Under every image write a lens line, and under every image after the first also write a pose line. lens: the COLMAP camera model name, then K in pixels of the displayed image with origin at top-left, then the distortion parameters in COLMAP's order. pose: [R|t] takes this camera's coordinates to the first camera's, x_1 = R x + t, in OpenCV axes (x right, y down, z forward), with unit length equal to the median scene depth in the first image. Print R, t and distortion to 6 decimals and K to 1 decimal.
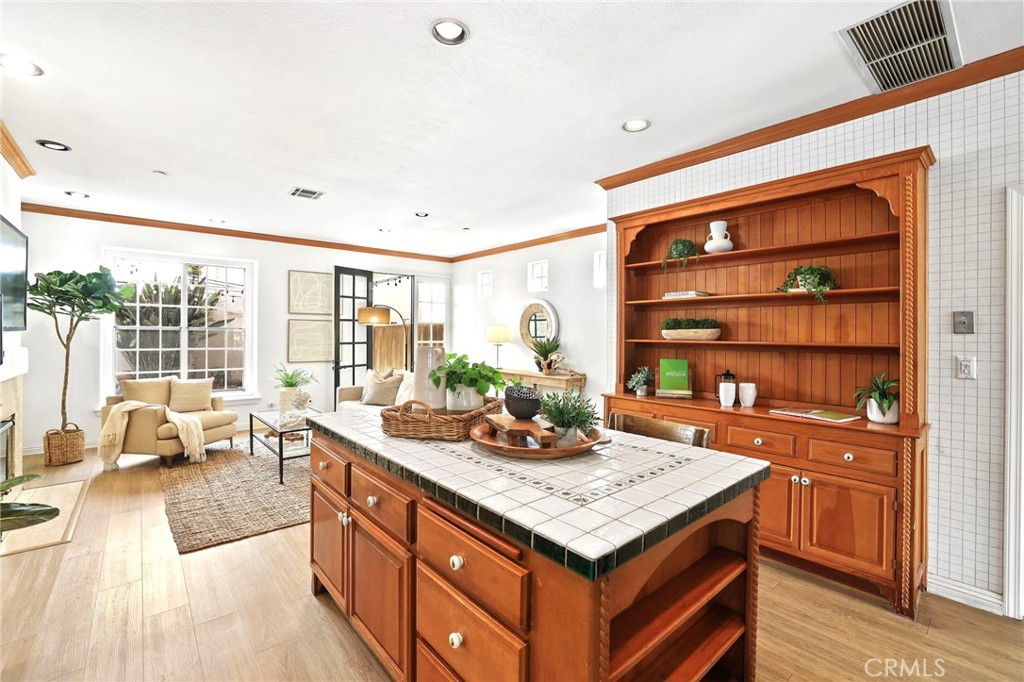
lens RADIAL K [[453.9, 0, 514.4], [0, 453.9, 343.3], [0, 0, 1]] dist [-0.047497, 0.017892]
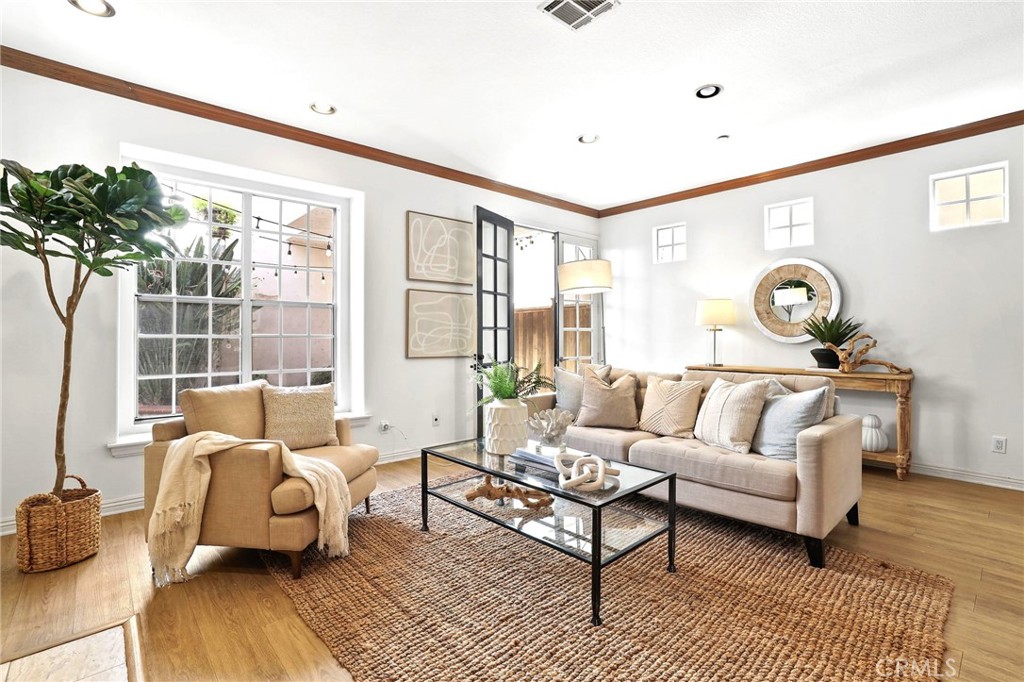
lens RADIAL K [[482.0, 0, 511.9], [0, 482.0, 332.7], [0, 0, 1]] dist [-0.051901, 0.020289]
pose [[0.999510, -0.005337, 0.030858, -0.443175], [0.006164, 0.999623, -0.026771, 0.030999], [-0.030703, 0.026948, 0.999165, 0.382645]]
